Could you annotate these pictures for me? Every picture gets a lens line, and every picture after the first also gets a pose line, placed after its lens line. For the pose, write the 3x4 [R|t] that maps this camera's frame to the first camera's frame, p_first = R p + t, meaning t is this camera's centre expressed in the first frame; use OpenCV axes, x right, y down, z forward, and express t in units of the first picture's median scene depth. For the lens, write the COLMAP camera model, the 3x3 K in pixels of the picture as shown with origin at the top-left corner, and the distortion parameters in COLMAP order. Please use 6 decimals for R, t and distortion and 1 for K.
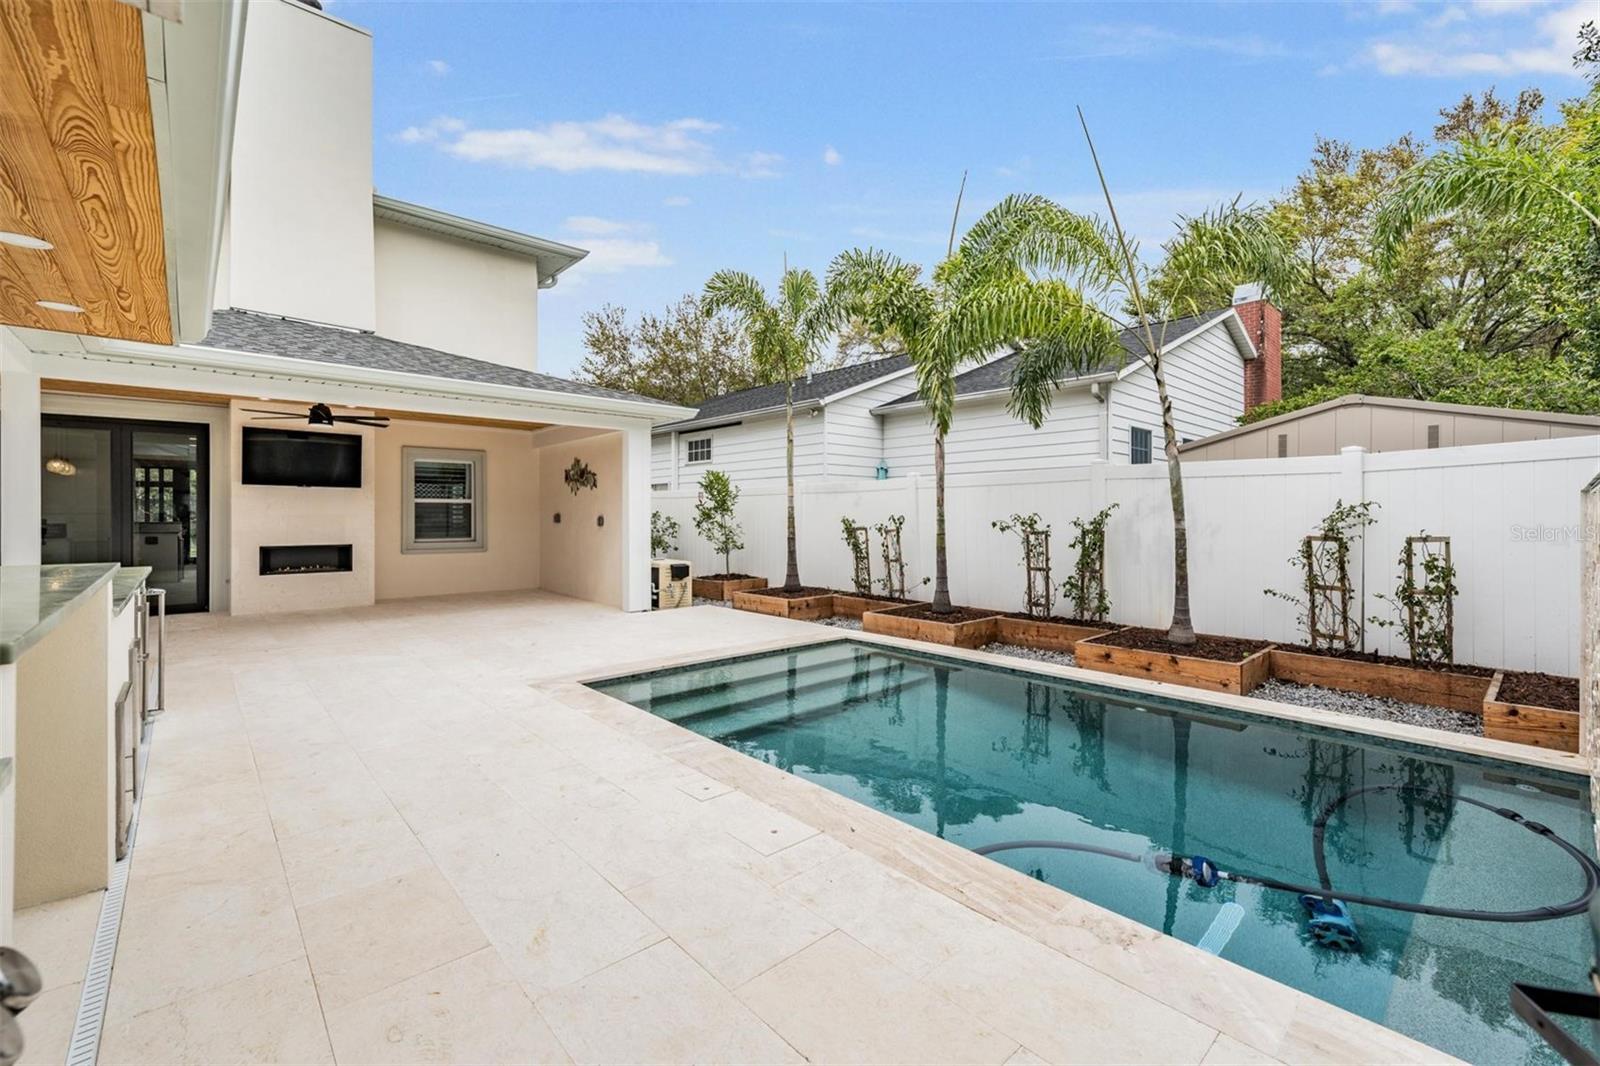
lens RADIAL K [[686.0, 0, 796.3], [0, 686.0, 520.0], [0, 0, 1]] dist [0.001070, -0.000647]
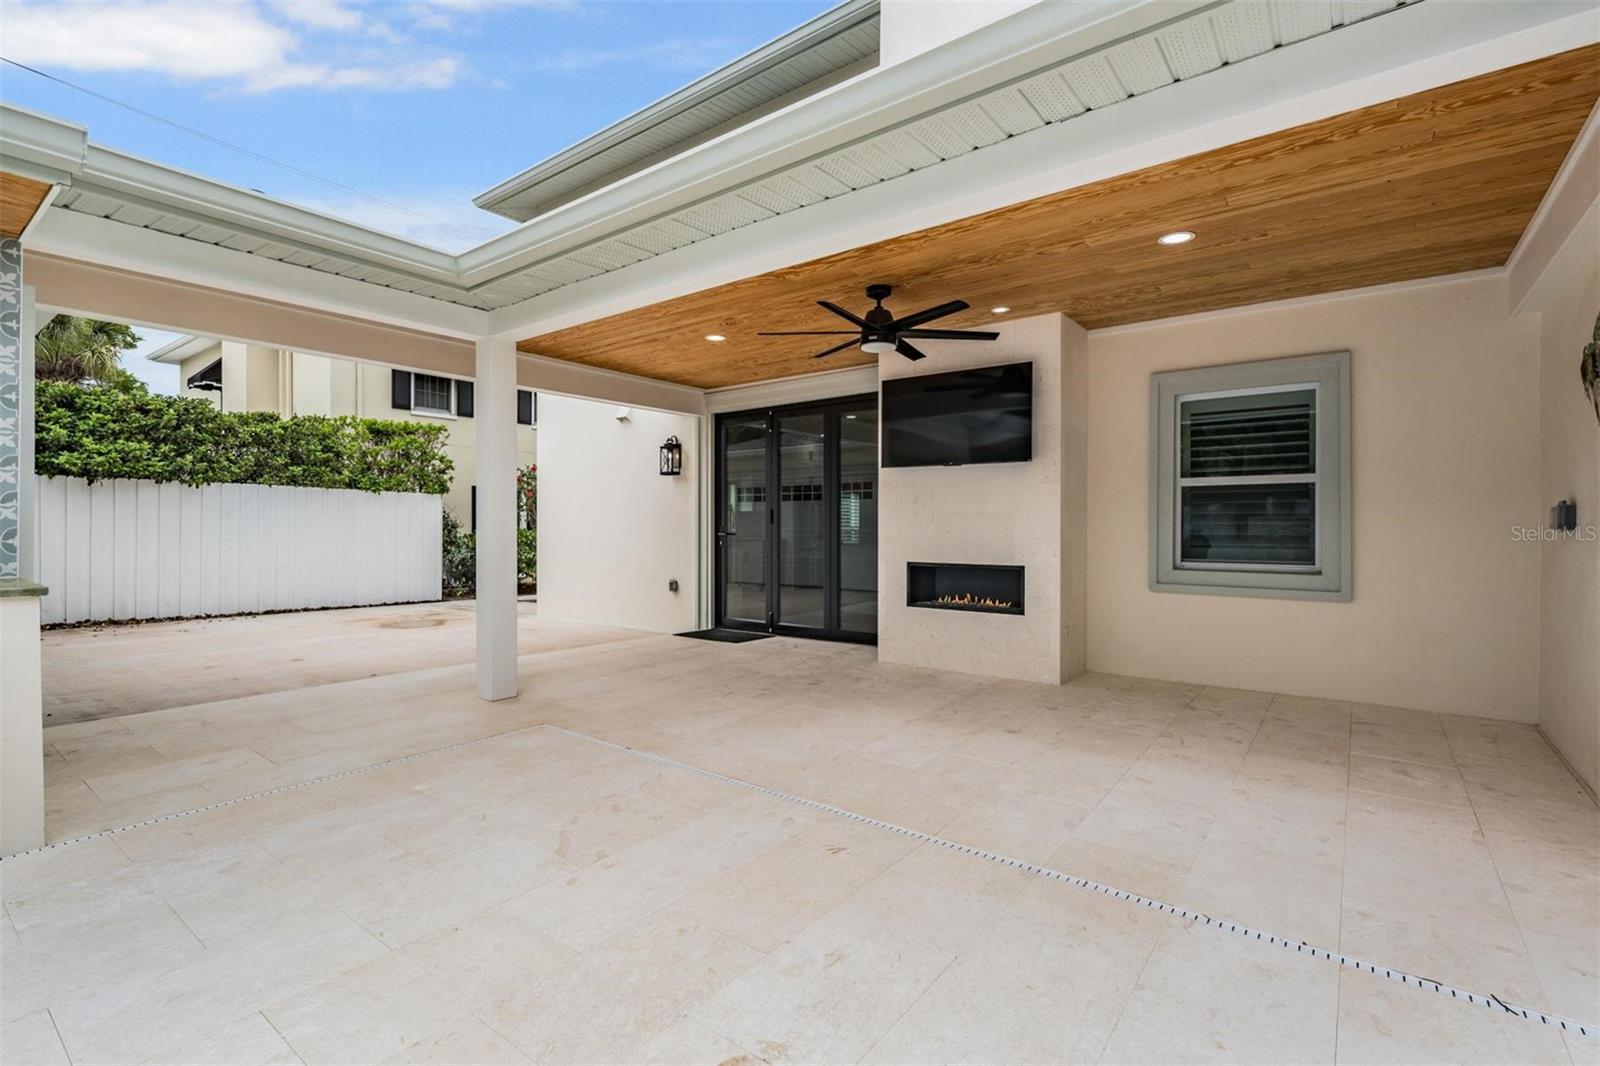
lens RADIAL K [[733.0, 0, 804.1], [0, 733.0, 525.7], [0, 0, 1]] dist [0.000587, 0.000038]
pose [[0.193668, -0.001413, -0.981066, -0.116817], [-0.006114, 0.999978, -0.002647, 0.006556], [0.981048, 0.006511, 0.193655, 0.775328]]
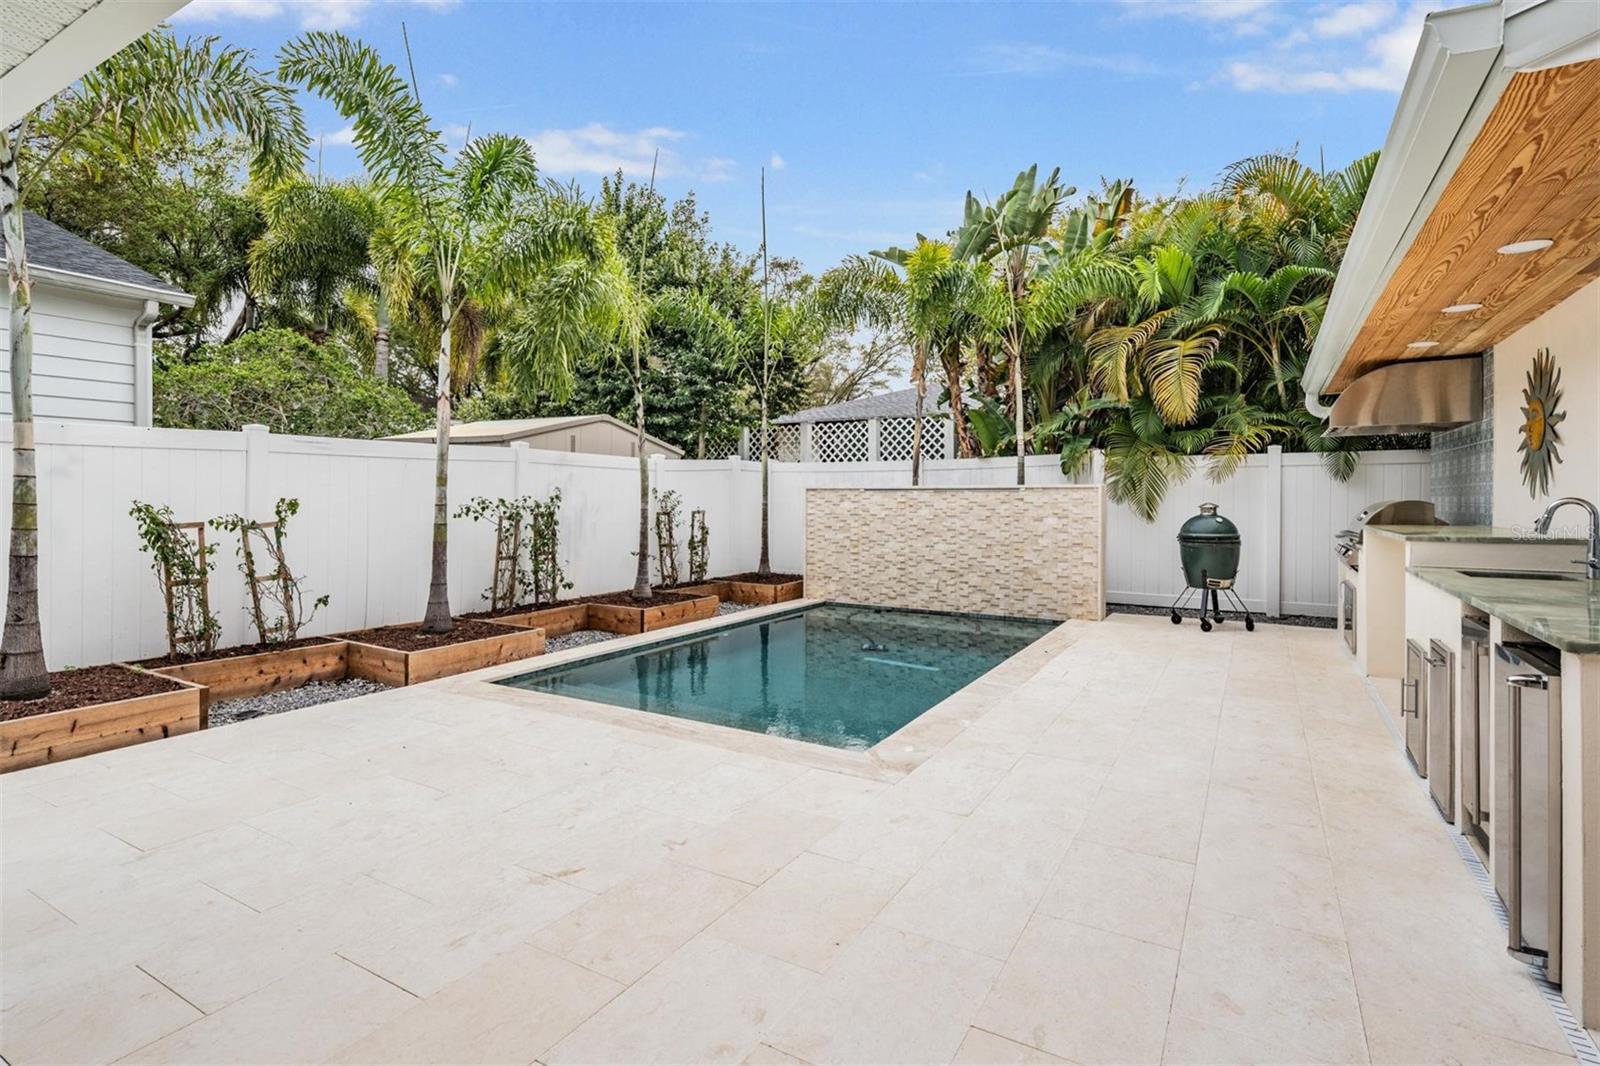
lens RADIAL K [[781.8, 0, 795.8], [0, 781.8, 502.5], [0, 0, 1]] dist [0.002130, -0.000669]
pose [[-0.302186, -0.007958, 0.953216, -0.635271], [0.001767, 0.999959, 0.008908, -0.008416], [-0.953247, 0.004376, -0.302160, 0.801727]]
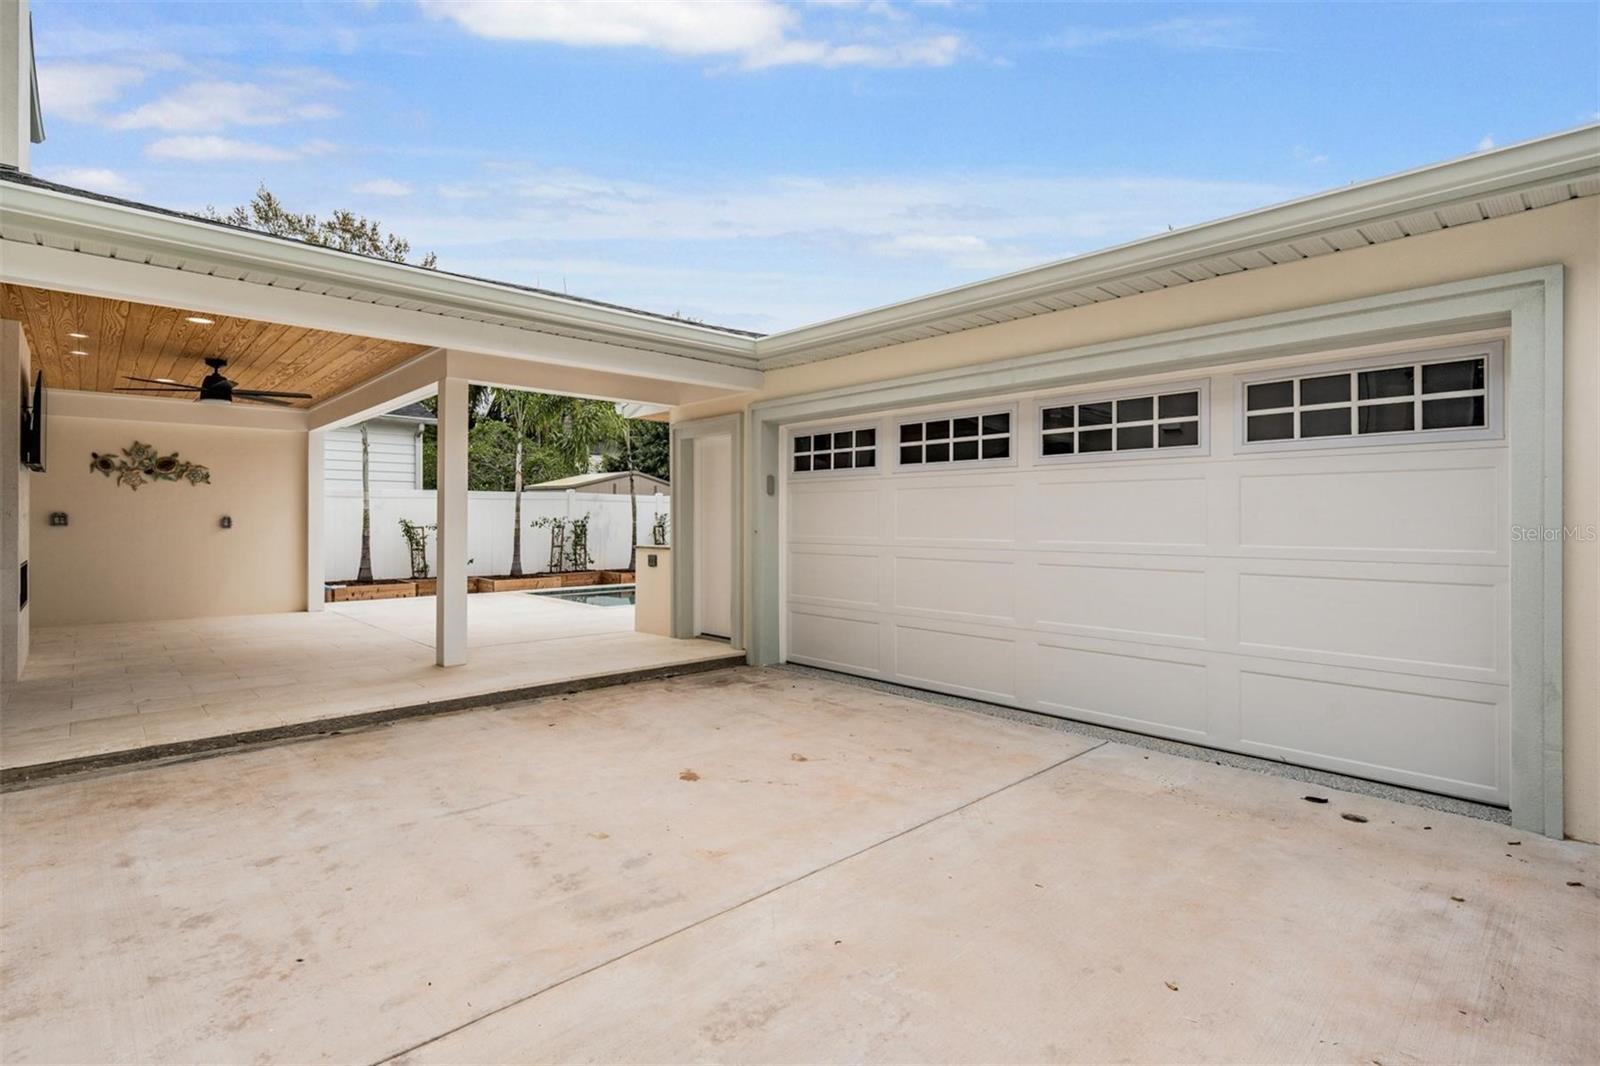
lens RADIAL K [[780.7, 0, 799.5], [0, 780.7, 522.8], [0, 0, 1]] dist [0.000290, -0.000306]
pose [[-0.013429, -0.004144, 0.999901, -1.520731], [0.003400, 0.999985, 0.004190, 0.000336], [-0.999904, 0.003456, -0.013415, 0.308160]]
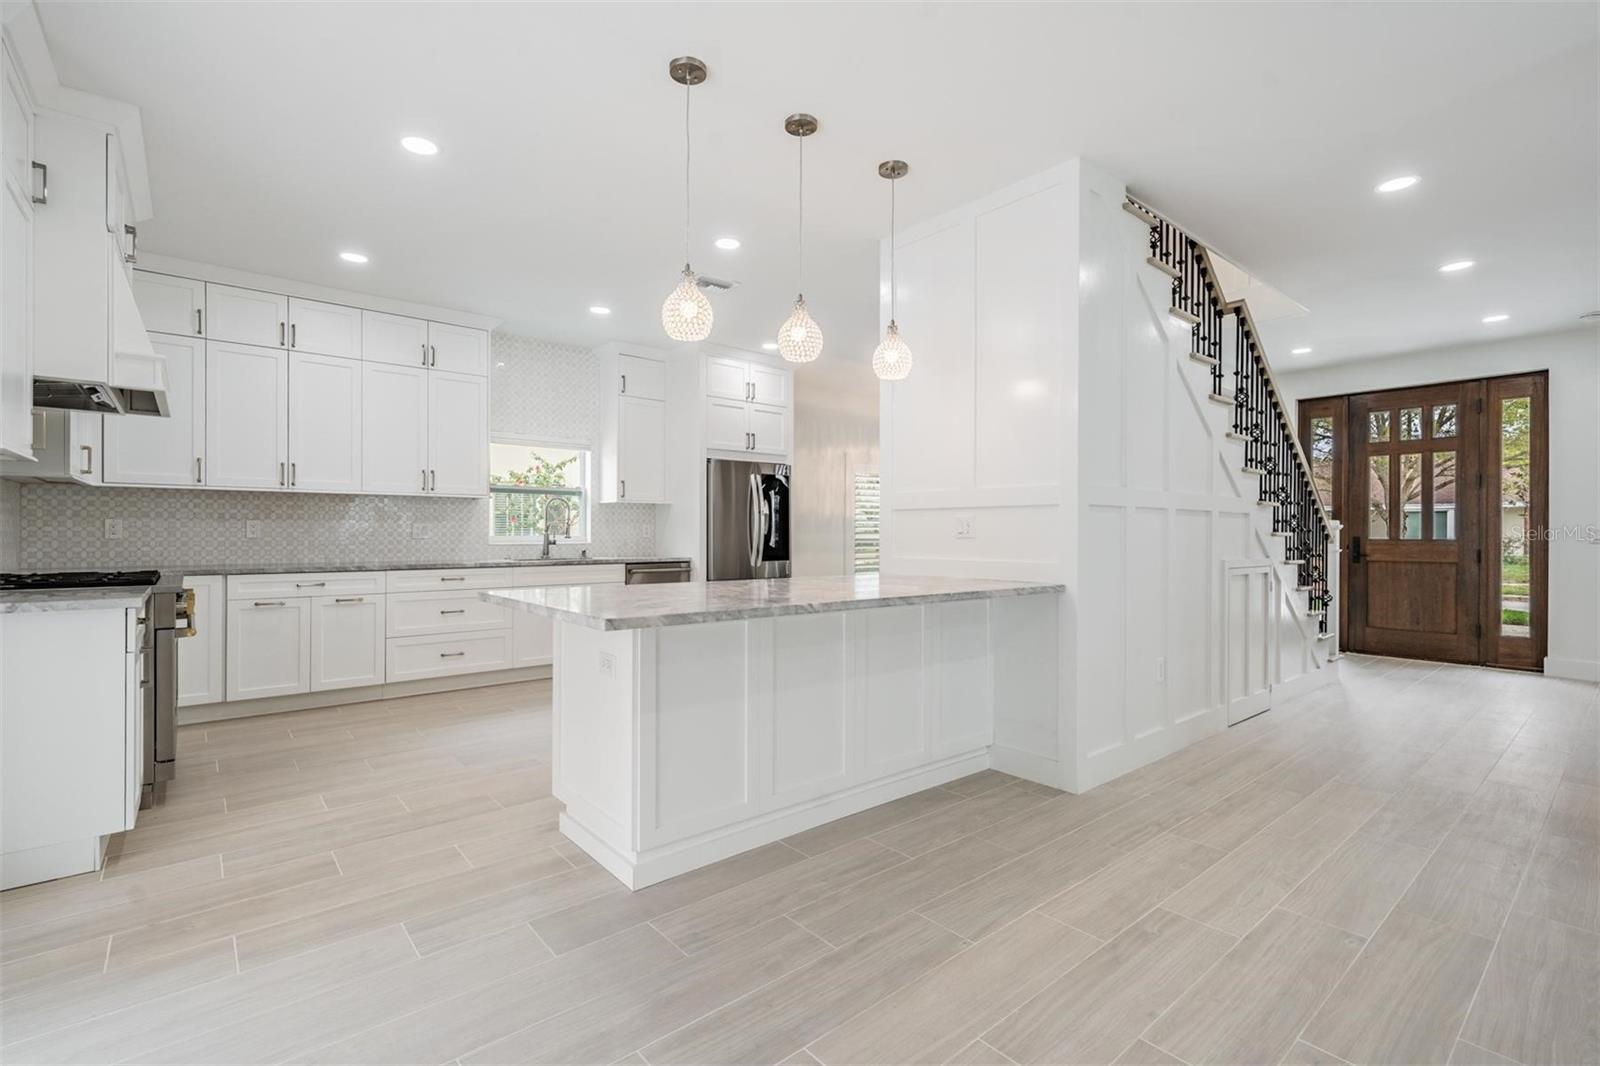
lens RADIAL K [[720.5, 0, 794.5], [0, 720.5, 531.5], [0, 0, 1]] dist [-0.000057, 0.000499]
pose [[-0.033749, -0.001130, -0.999430, -0.882937], [-0.007248, 0.999973, -0.000886, 0.005272], [0.999404, 0.007214, -0.033756, 1.169130]]
